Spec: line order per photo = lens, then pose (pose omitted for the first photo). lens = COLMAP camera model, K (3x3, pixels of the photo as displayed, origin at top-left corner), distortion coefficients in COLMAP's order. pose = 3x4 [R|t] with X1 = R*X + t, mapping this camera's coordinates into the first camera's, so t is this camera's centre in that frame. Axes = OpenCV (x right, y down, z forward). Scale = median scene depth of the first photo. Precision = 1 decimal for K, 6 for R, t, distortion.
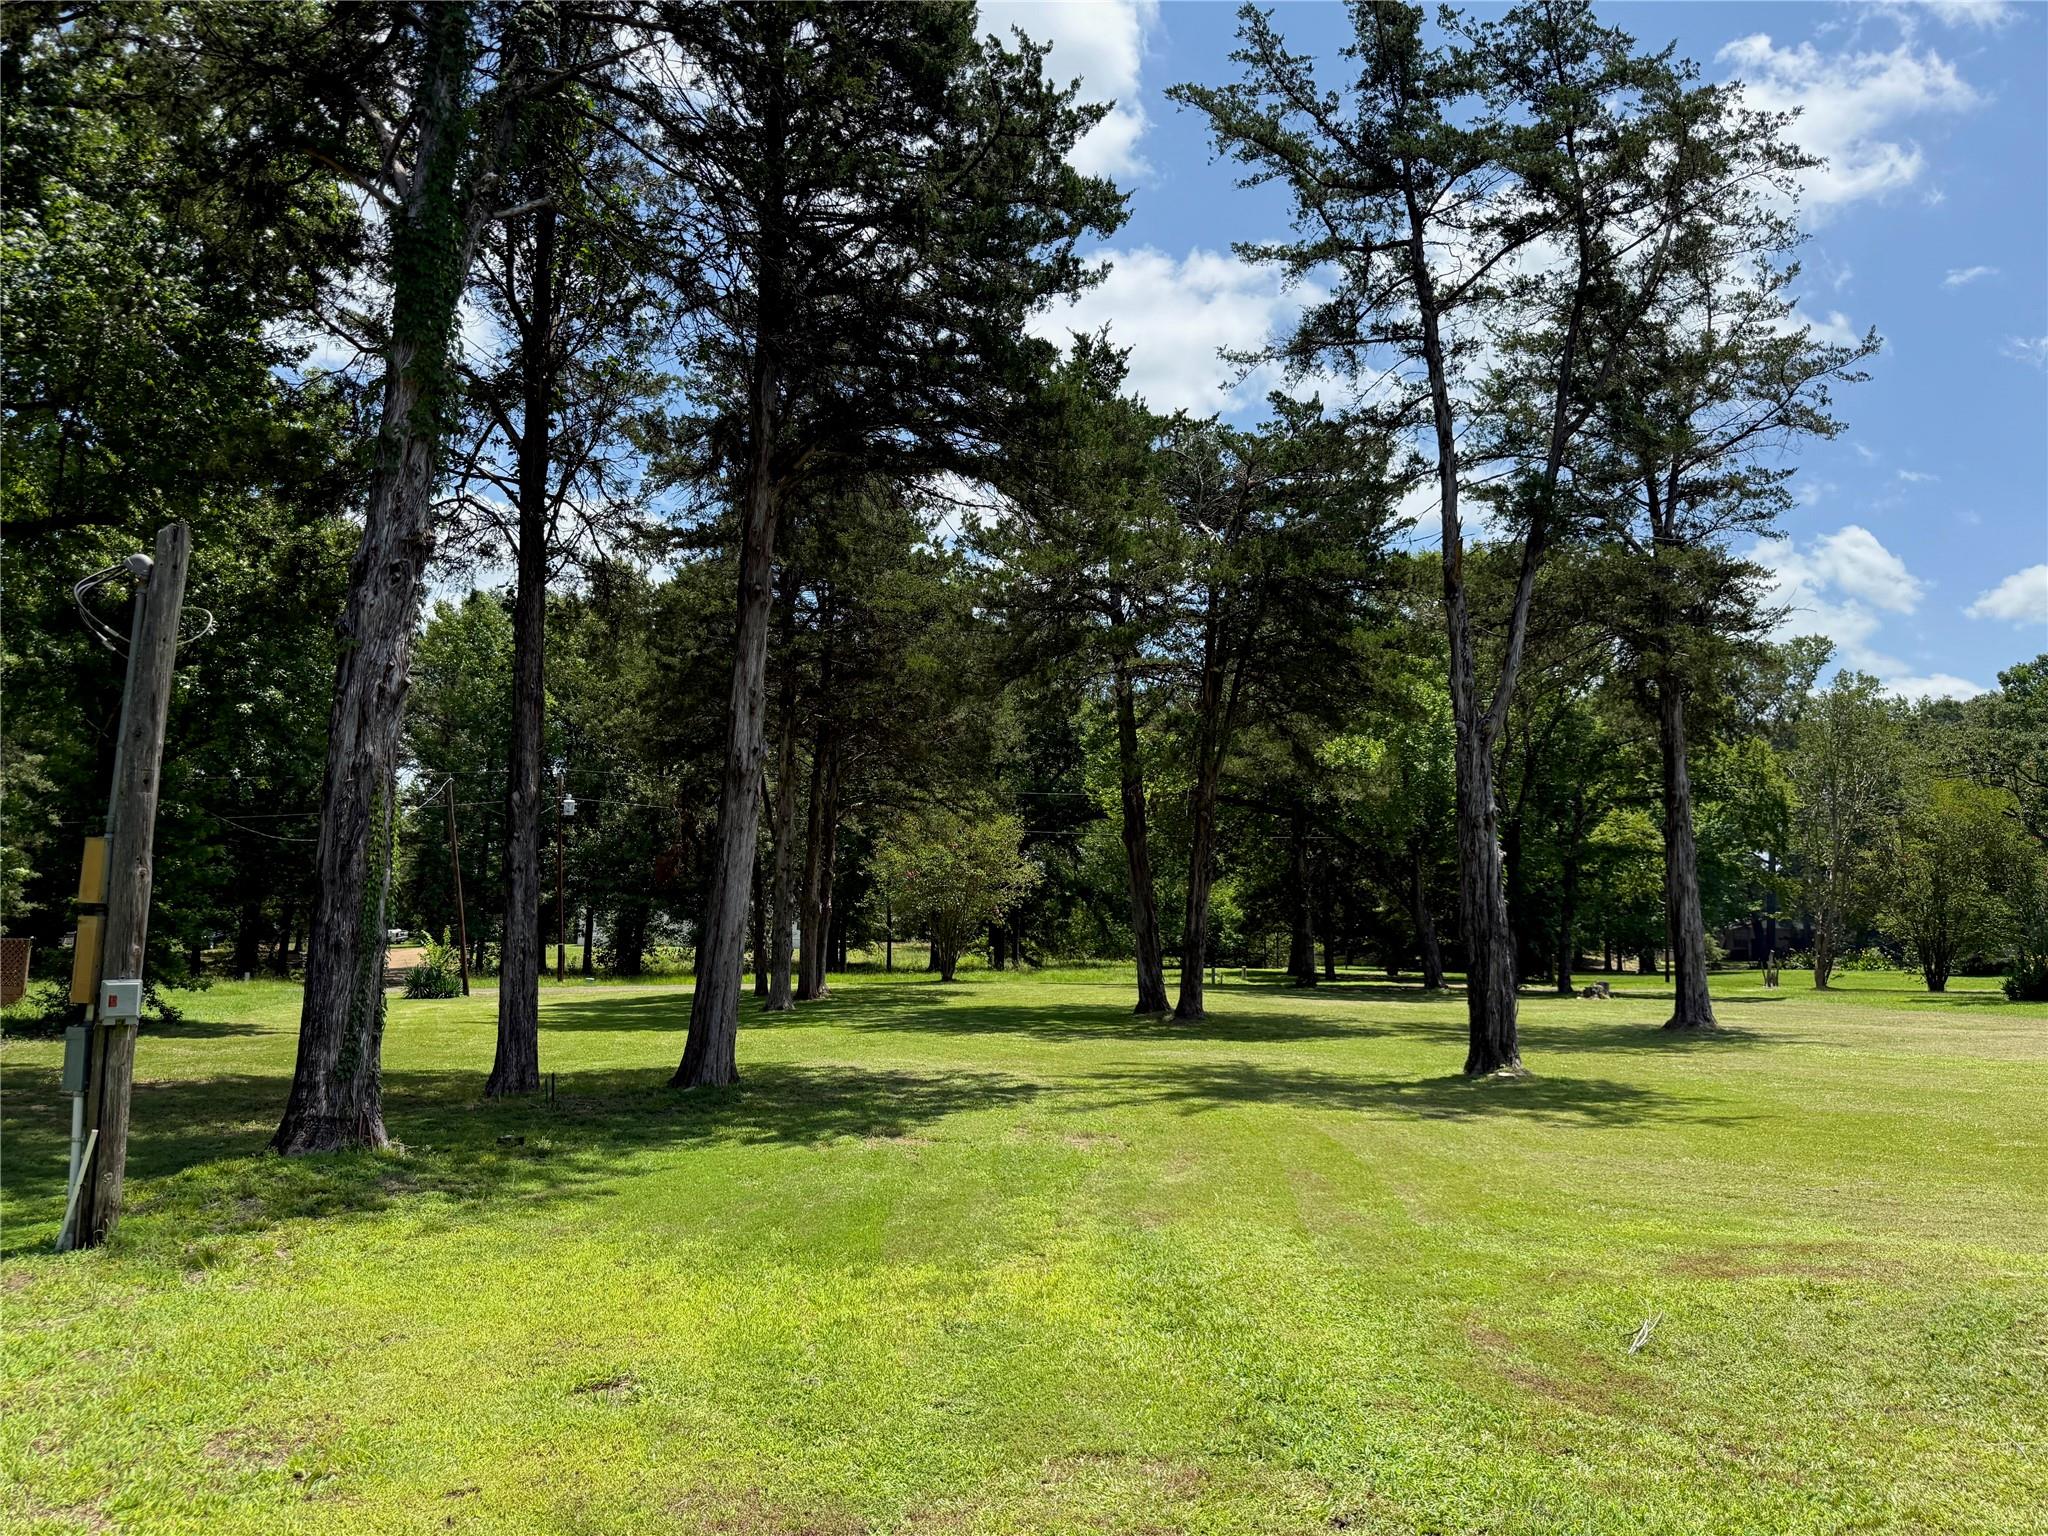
lens RADIAL K [[1420.2, 0, 1034.9], [0, 1420.2, 783.4], [0, 0, 1]] dist [0.068082, -0.083914]
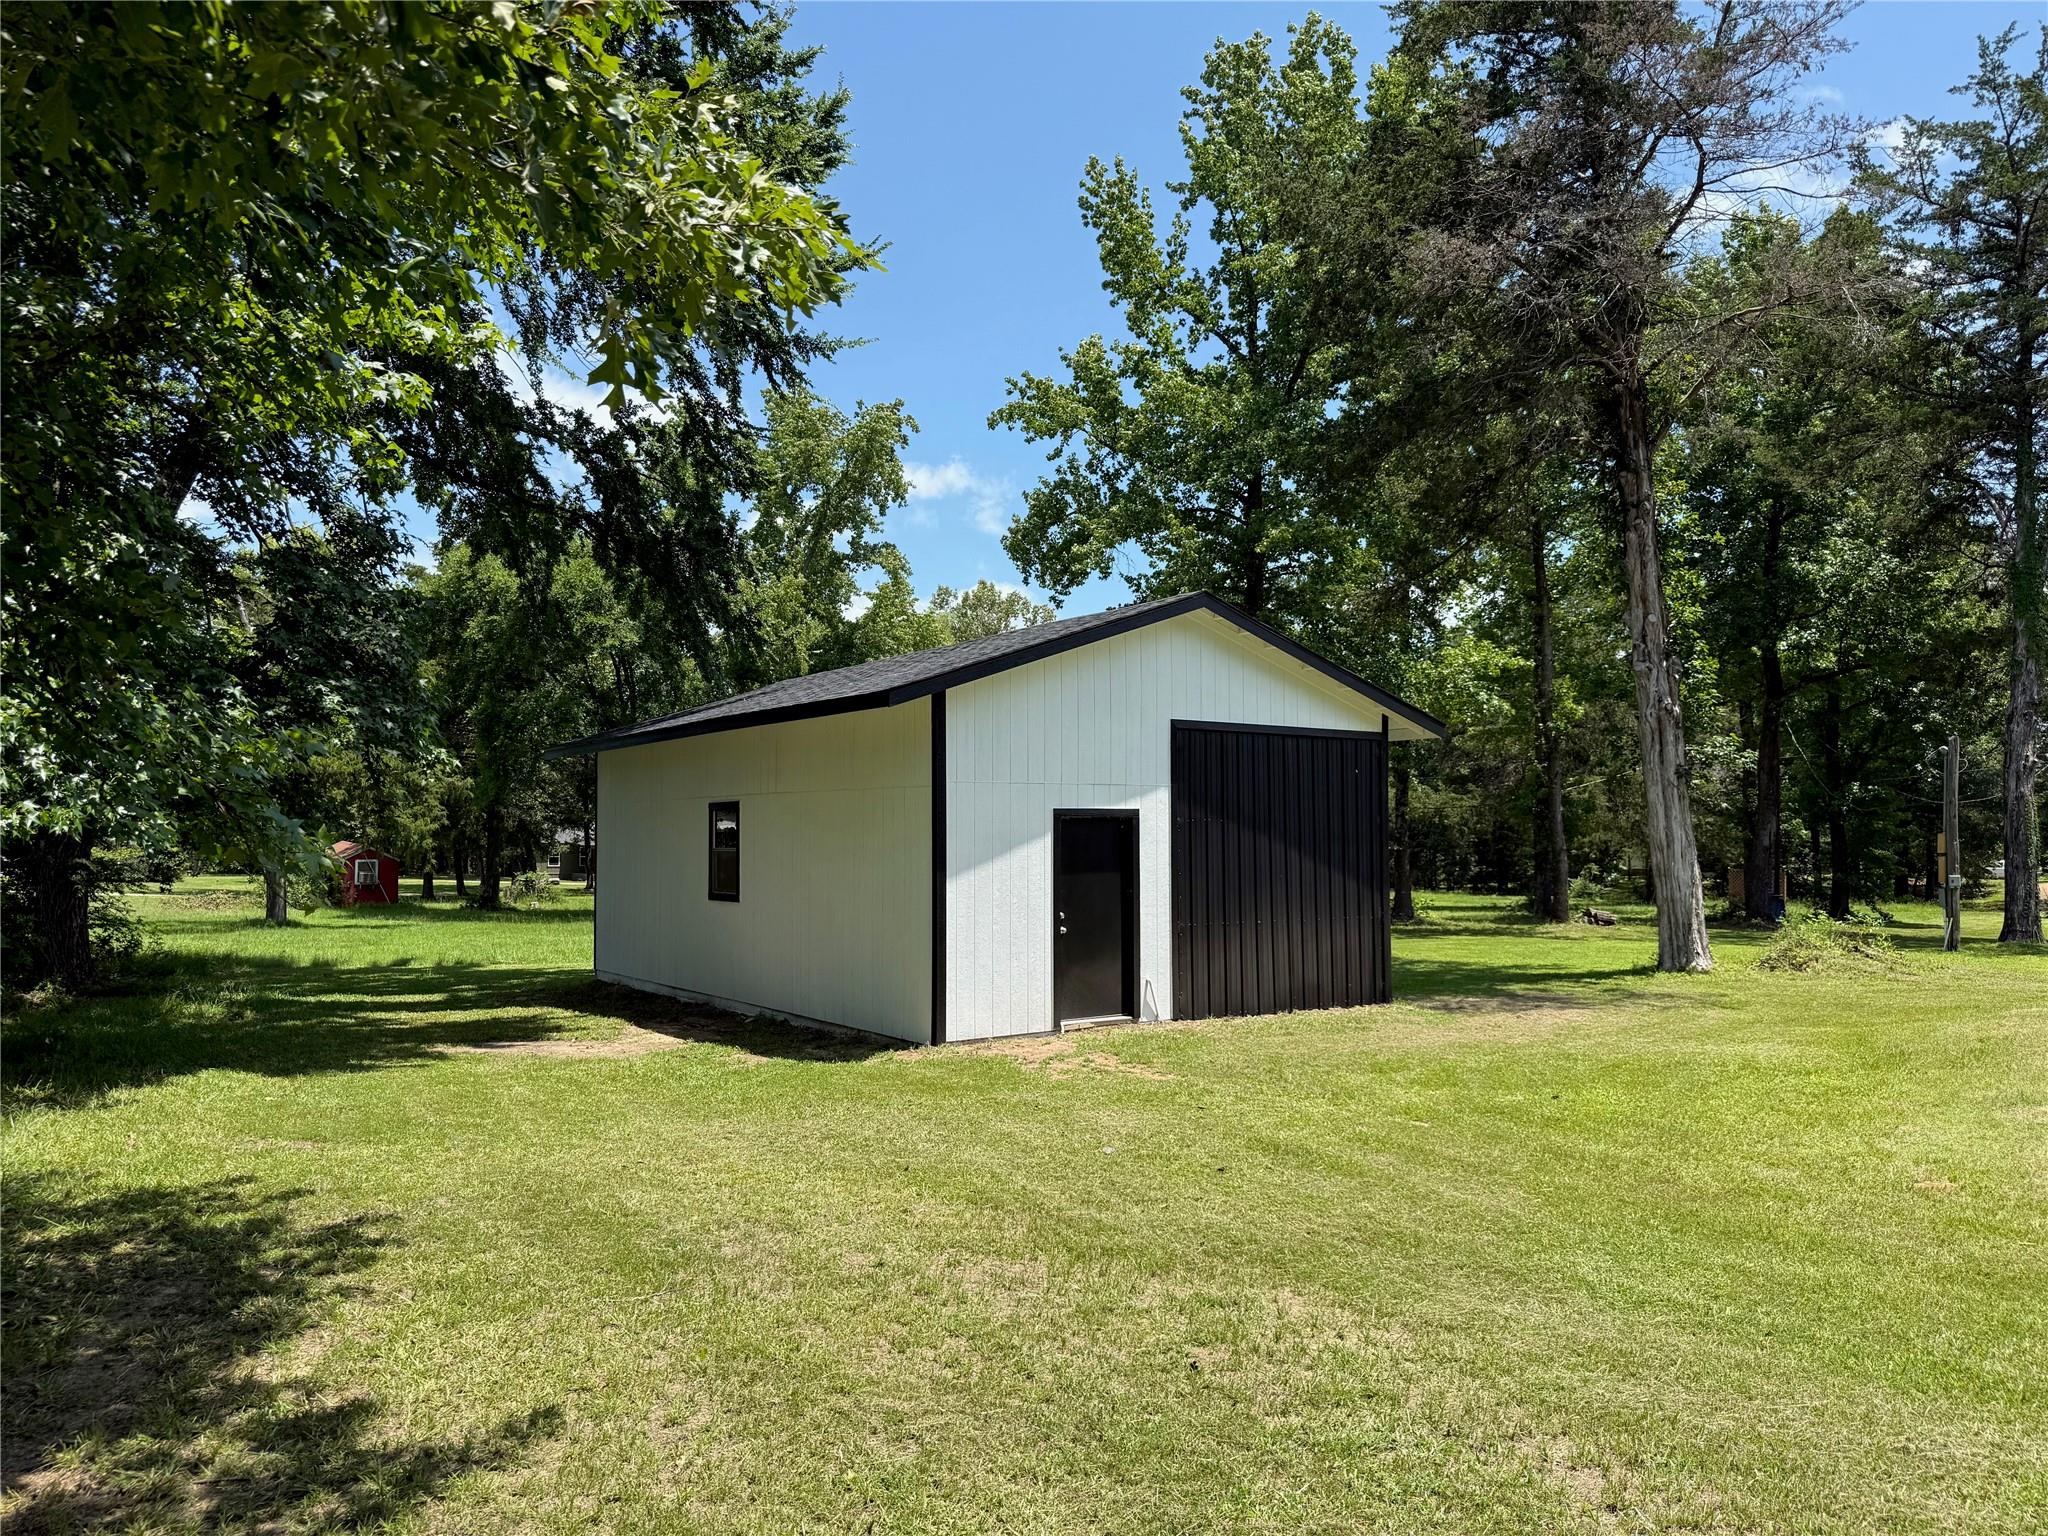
lens RADIAL K [[1420.2, 0, 1037.0], [0, 1420.2, 752.9], [0, 0, 1]] dist [0.068082, -0.083914]
pose [[0.523706, -0.074210, -0.848661, 0.291139], [0.090187, 0.995430, -0.031391, -0.061484], [0.847112, -0.060098, 0.528005, -0.669678]]
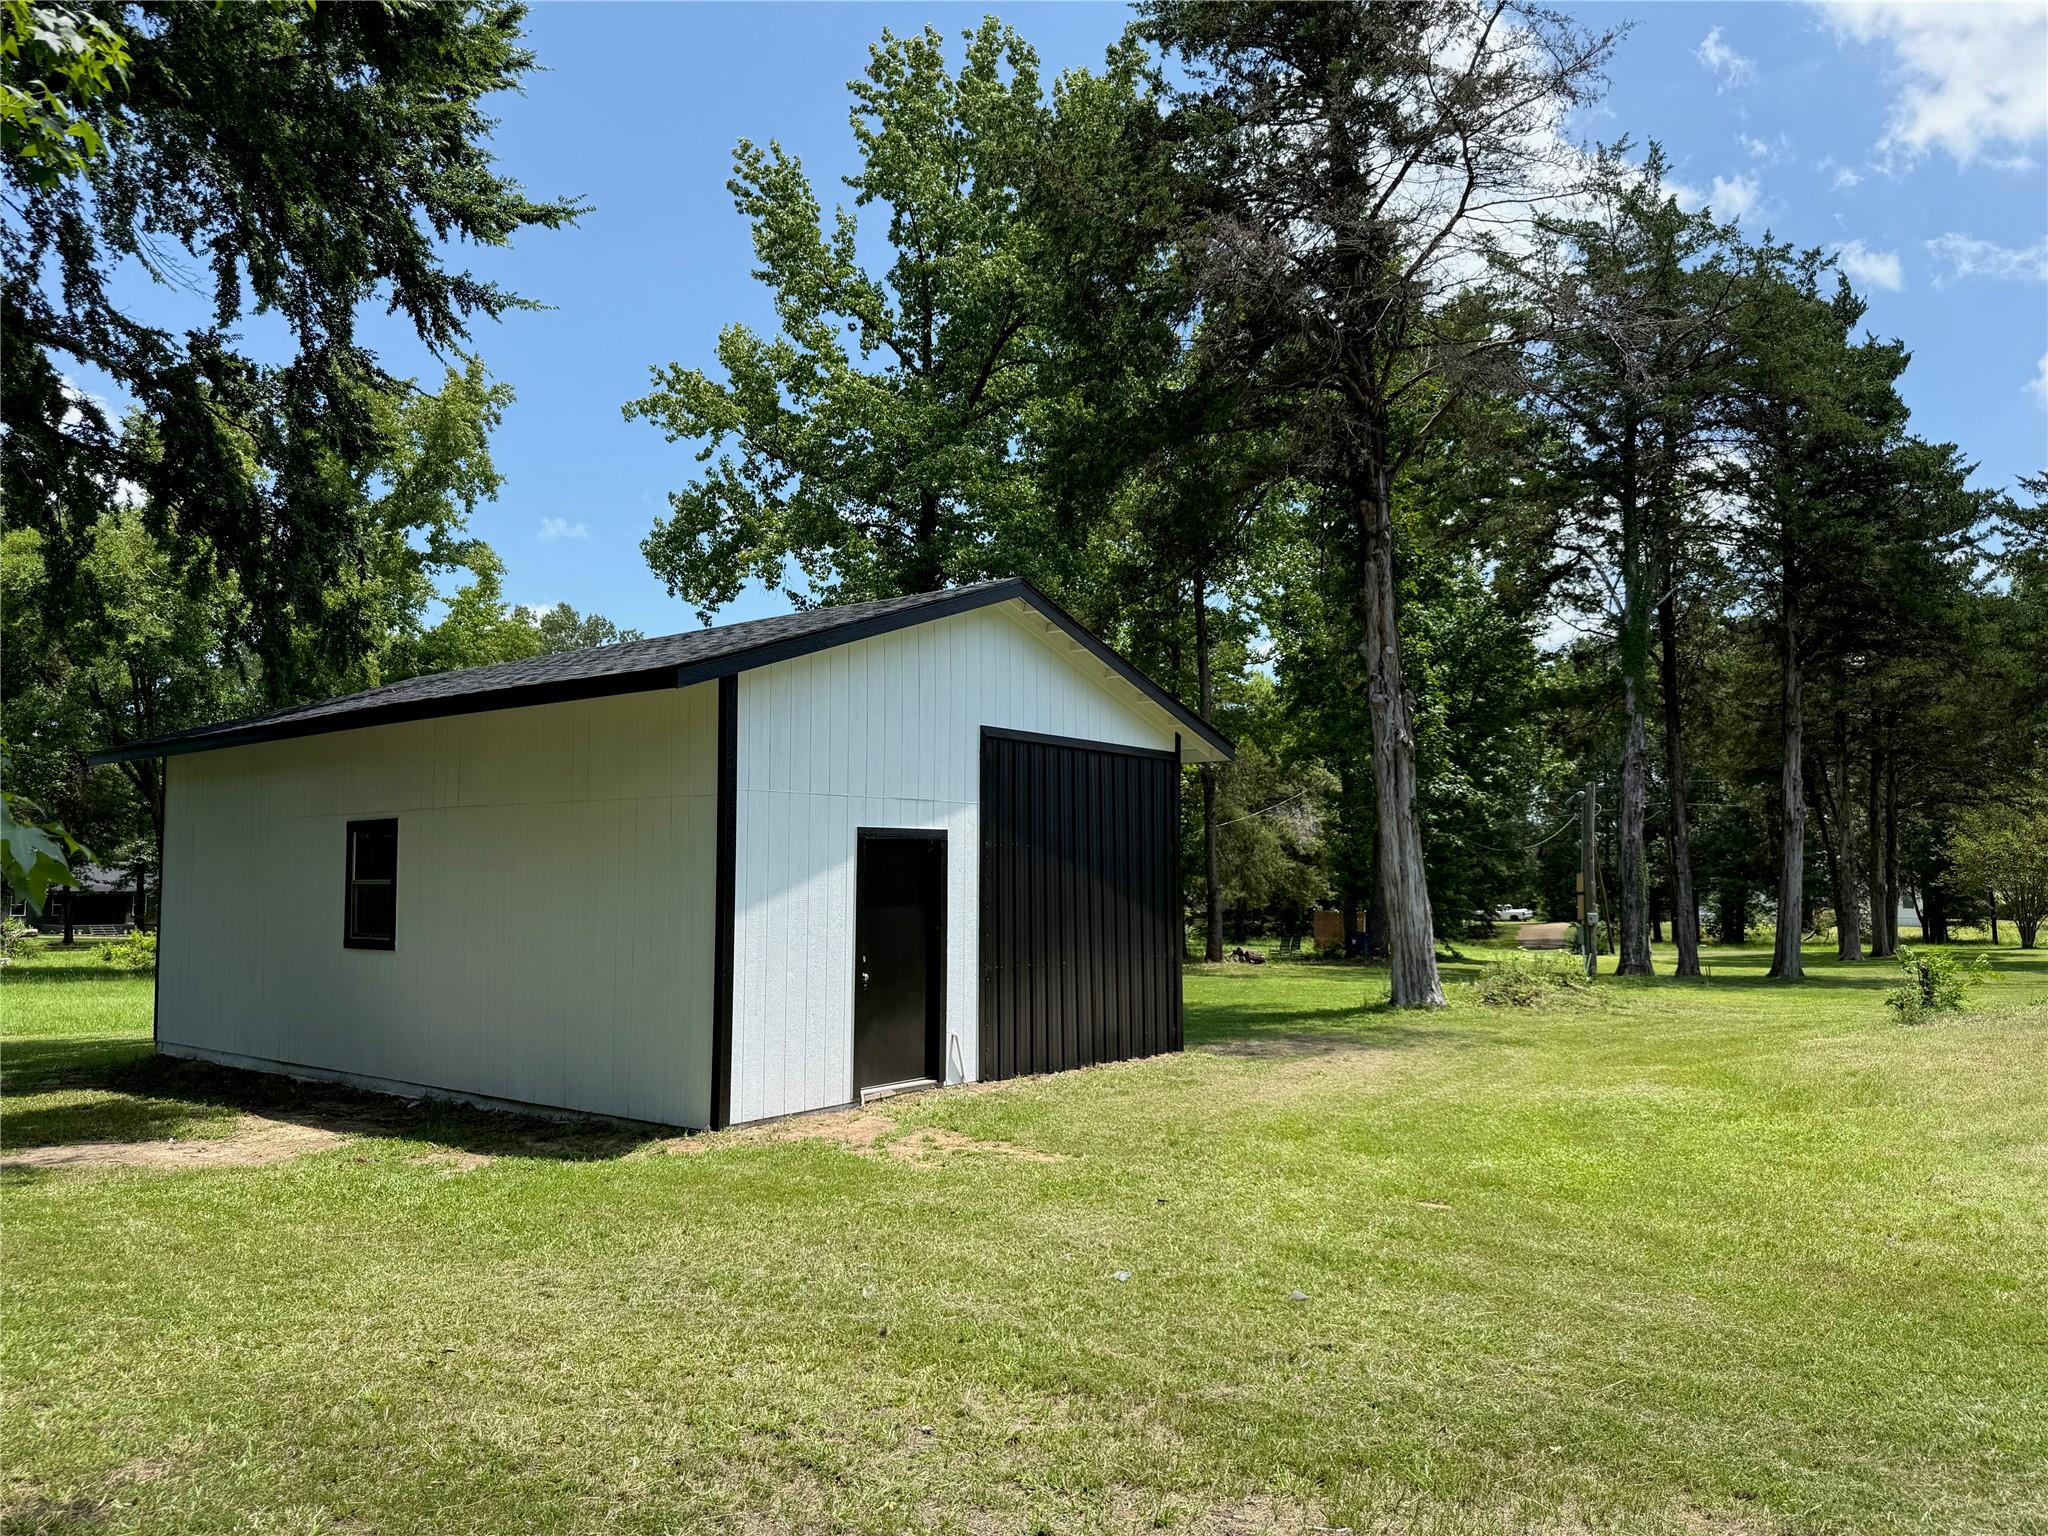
lens RADIAL K [[1420.2, 0, 1033.5], [0, 1420.2, 772.1], [0, 0, 1]] dist [0.068082, -0.083914]
pose [[0.749947, -0.075075, -0.657224, 0.181288], [0.076996, 0.996692, -0.025994, -0.058612], [0.657002, -0.031109, 0.753247, -0.674440]]
